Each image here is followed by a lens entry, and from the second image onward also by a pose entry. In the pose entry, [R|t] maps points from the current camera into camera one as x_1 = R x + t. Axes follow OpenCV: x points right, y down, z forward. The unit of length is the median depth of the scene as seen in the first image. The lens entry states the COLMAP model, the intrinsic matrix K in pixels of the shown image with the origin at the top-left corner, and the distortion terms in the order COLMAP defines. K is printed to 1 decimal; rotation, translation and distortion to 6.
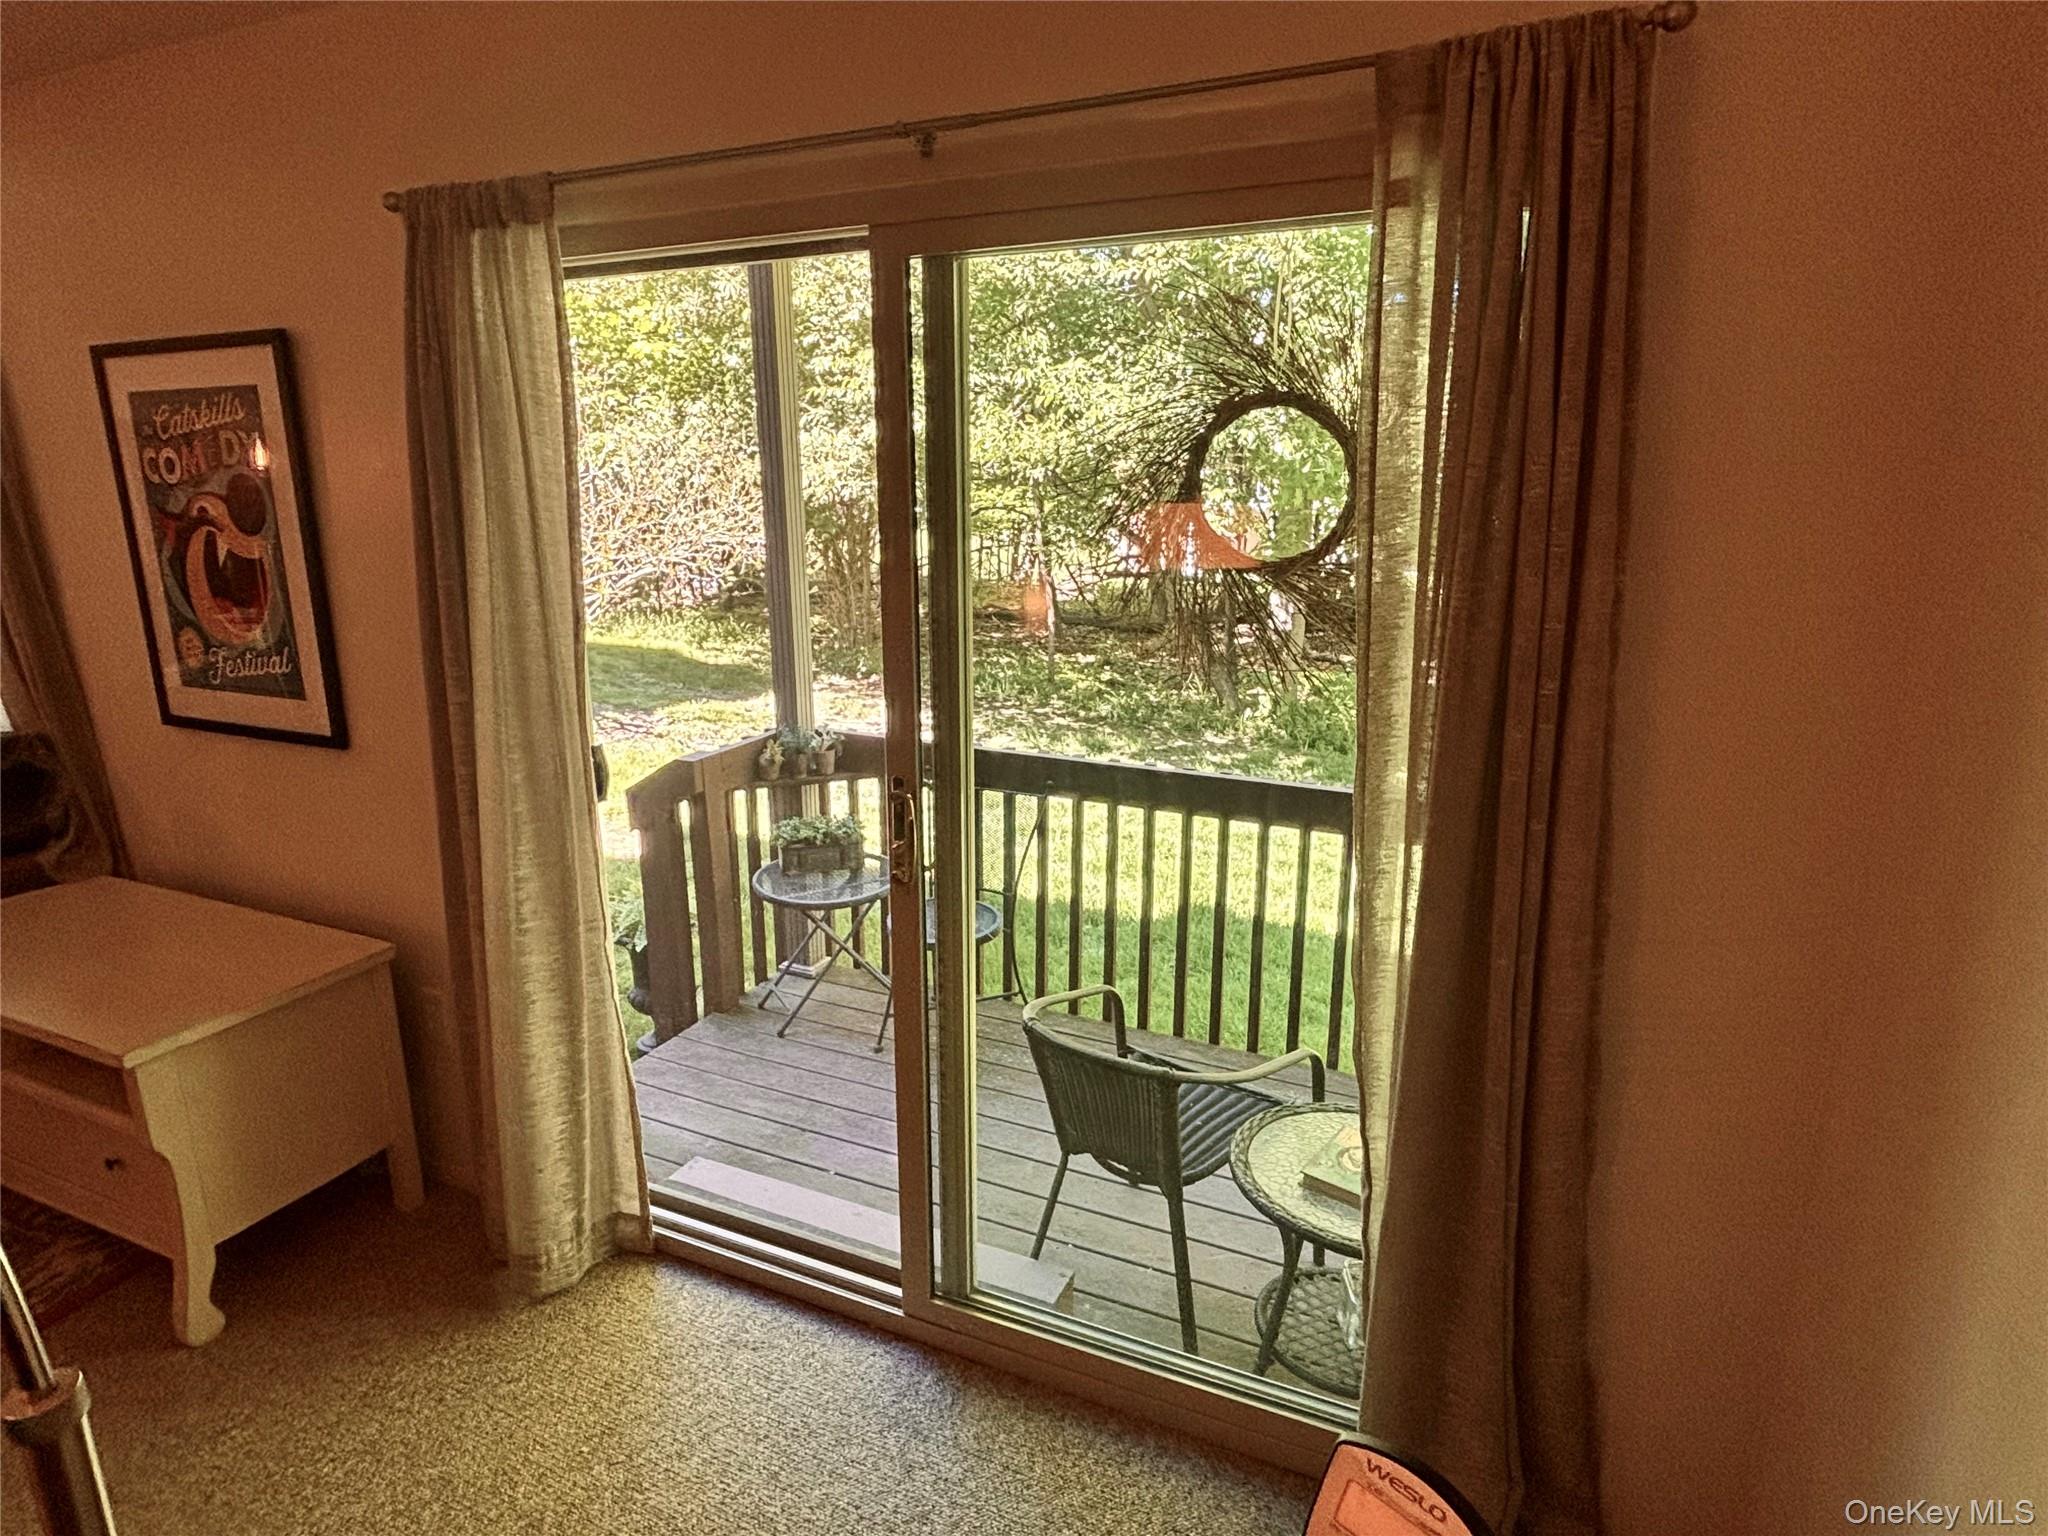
lens RADIAL K [[1108.6, 0, 1021.4], [0, 1108.6, 764.5], [0, 0, 1]] dist [-0.005882, -0.001742]
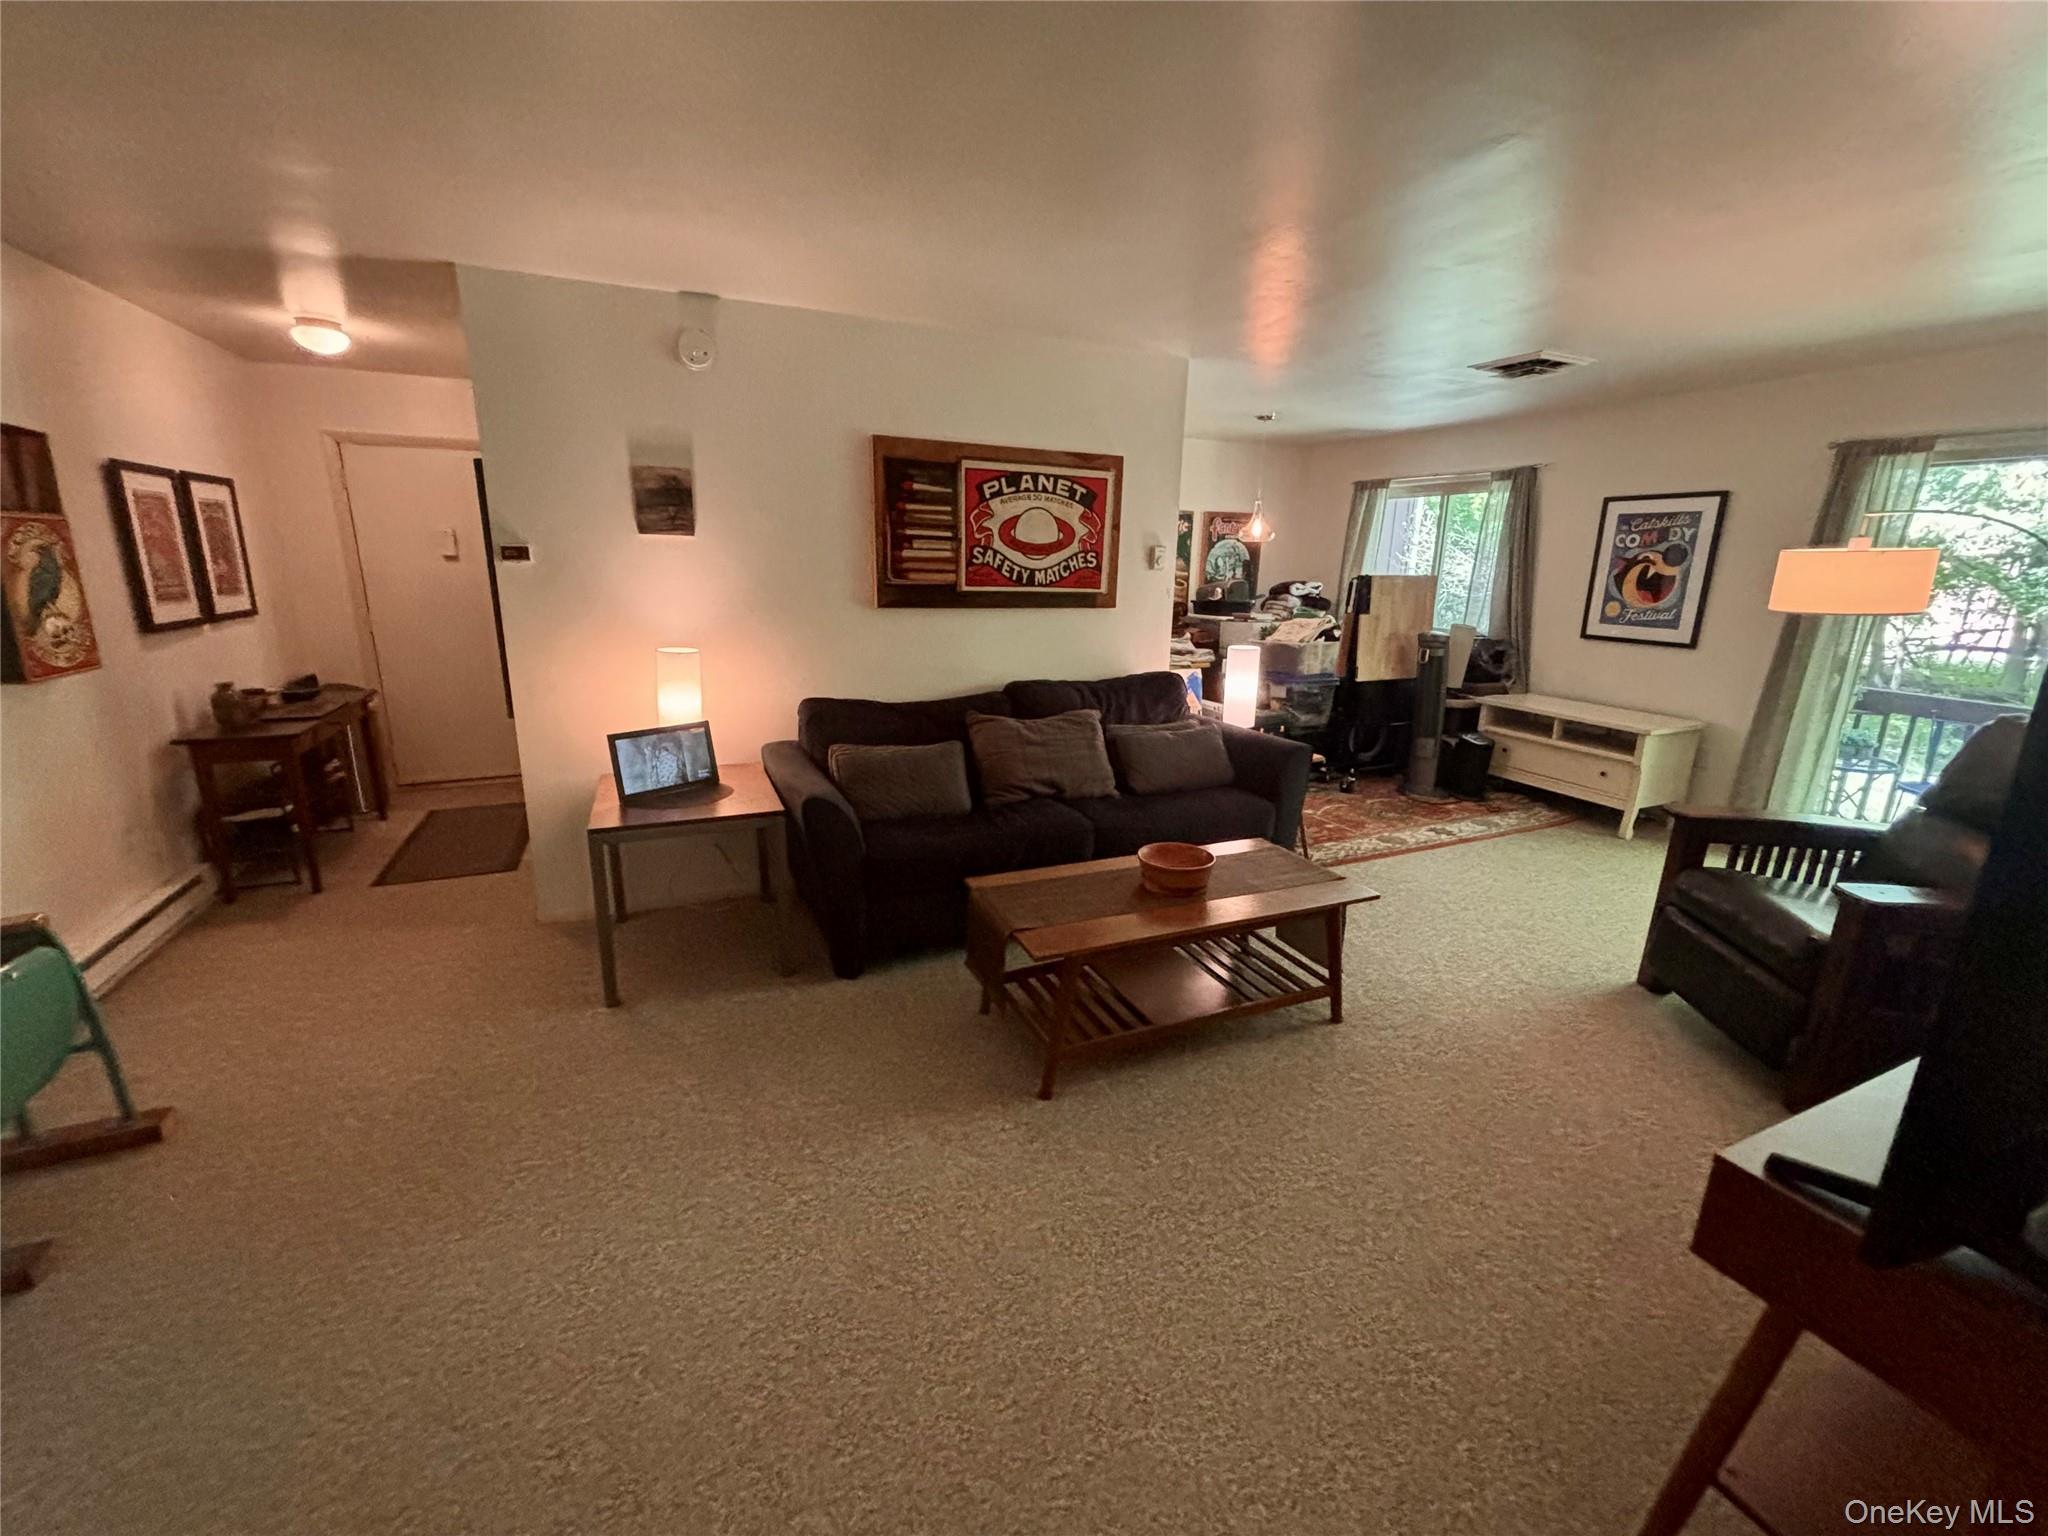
lens RADIAL K [[839.2, 0, 1022.0], [0, 839.2, 762.4], [0, 0, 1]] dist [0.006790, 0.001814]
pose [[0.752172, 0.171999, -0.636124, -0.526695], [-0.175831, 0.982722, 0.057806, 0.444532], [0.635075, 0.068370, 0.769419, -1.640405]]
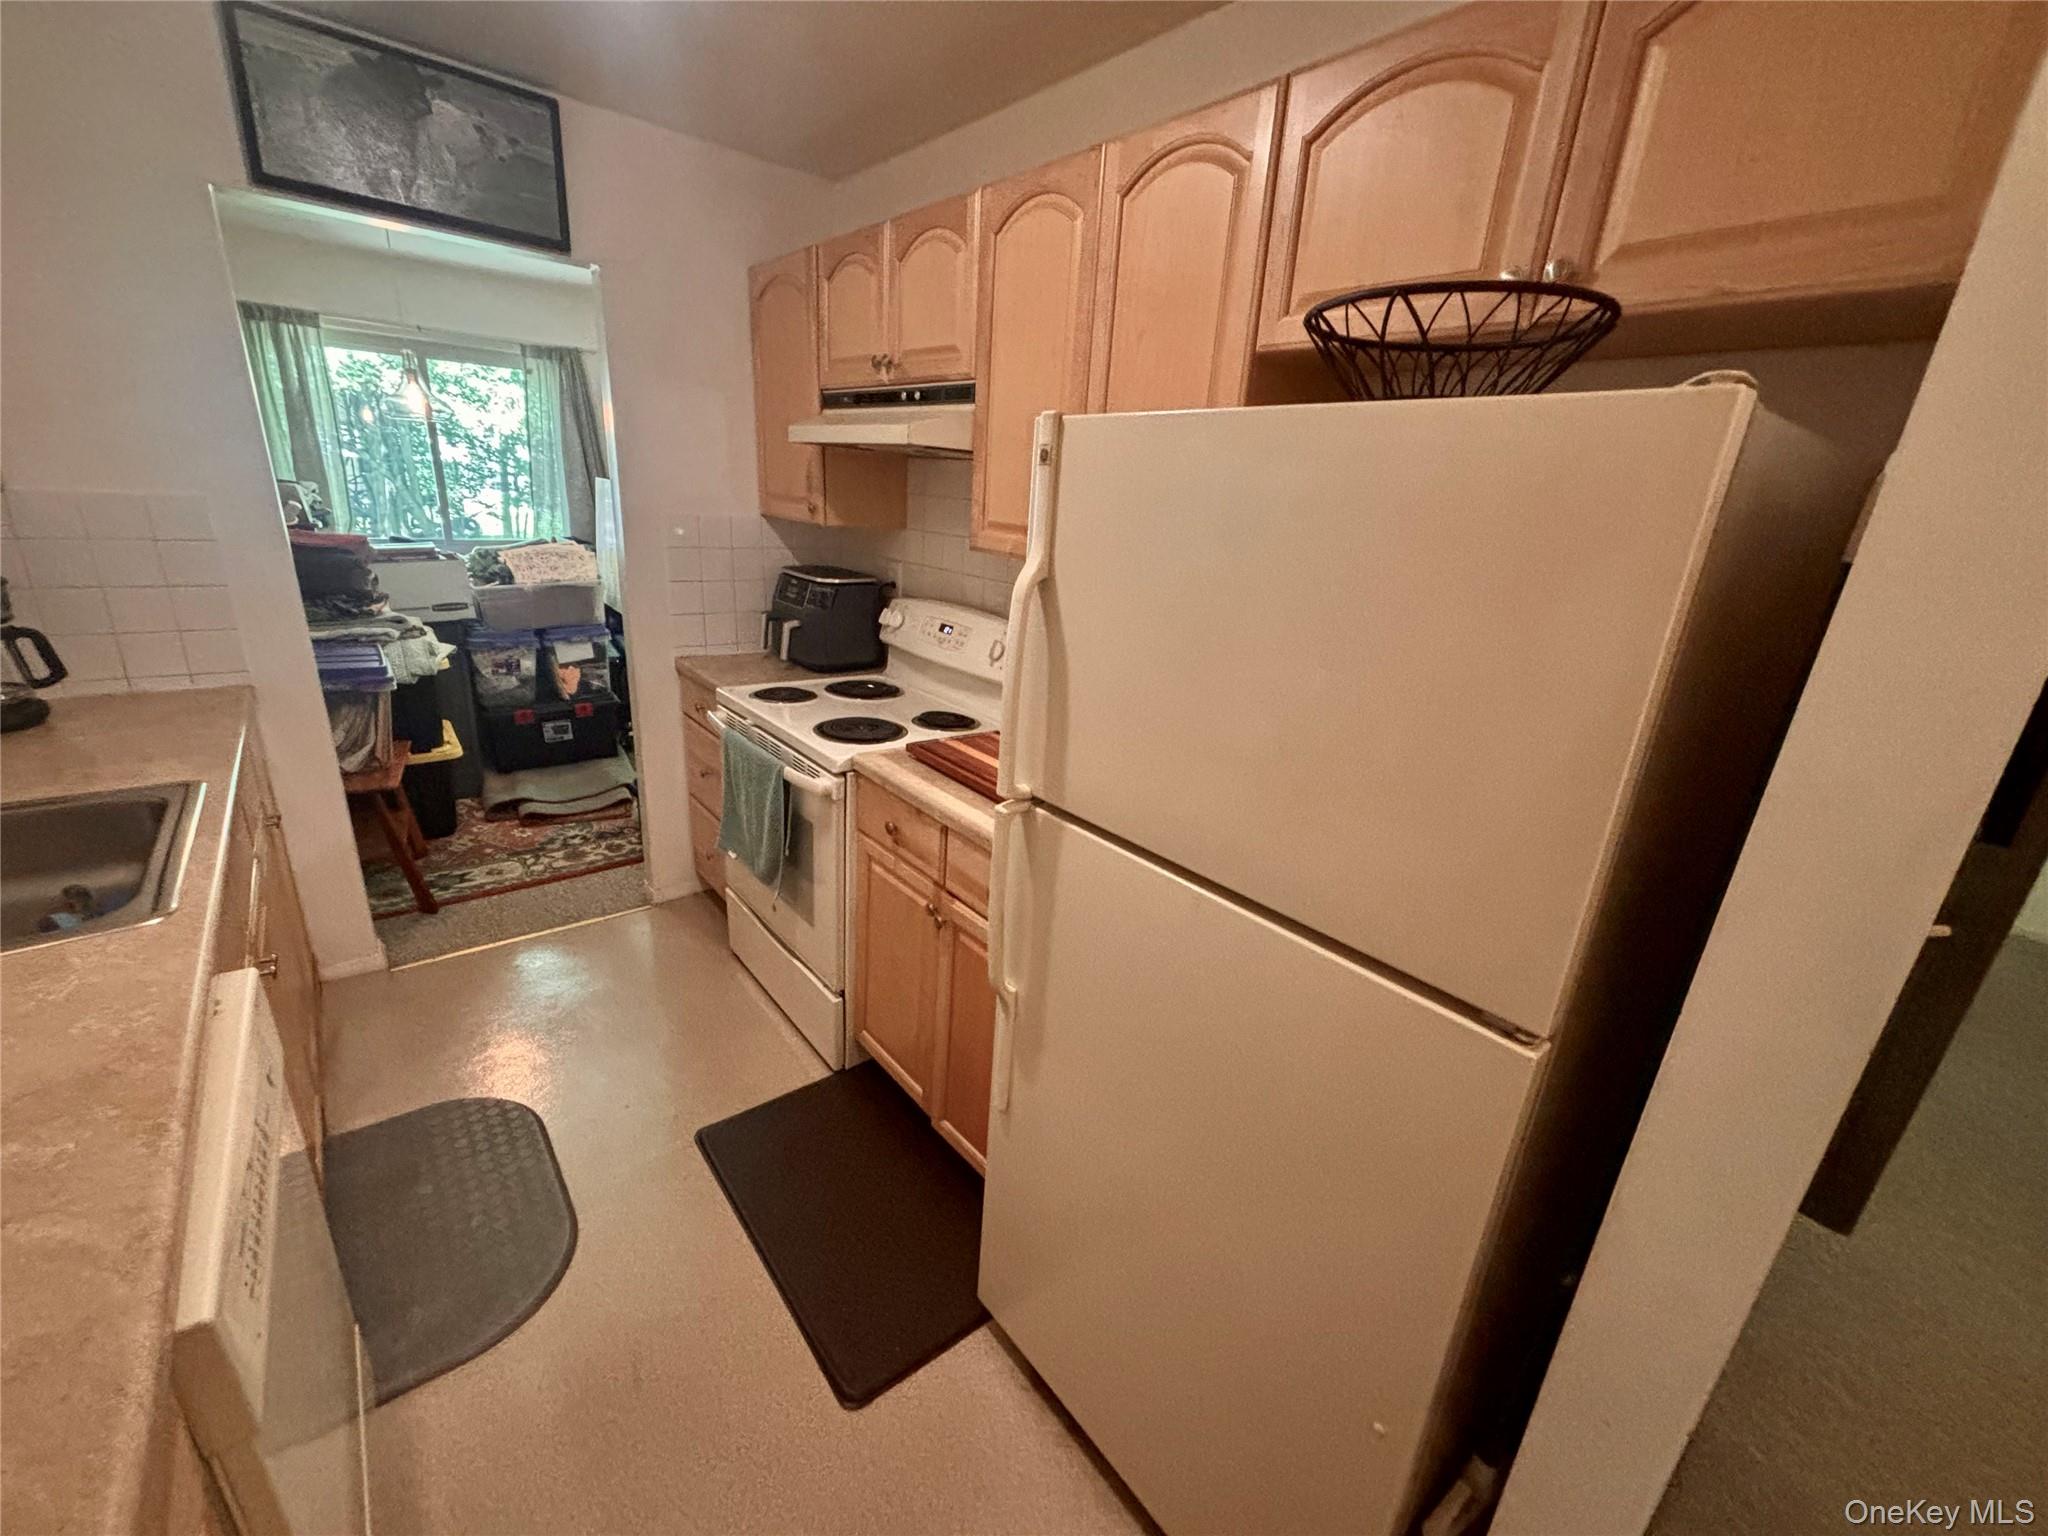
lens RADIAL K [[826.2, 0, 1018.7], [0, 826.2, 759.9], [0, 0, 1]] dist [-0.000817, 0.003183]
pose [[0.448110, -0.256035, 0.856530, -2.747833], [0.151267, 0.966011, 0.209623, 0.237113], [-0.881088, 0.035630, 0.471609, -0.868106]]
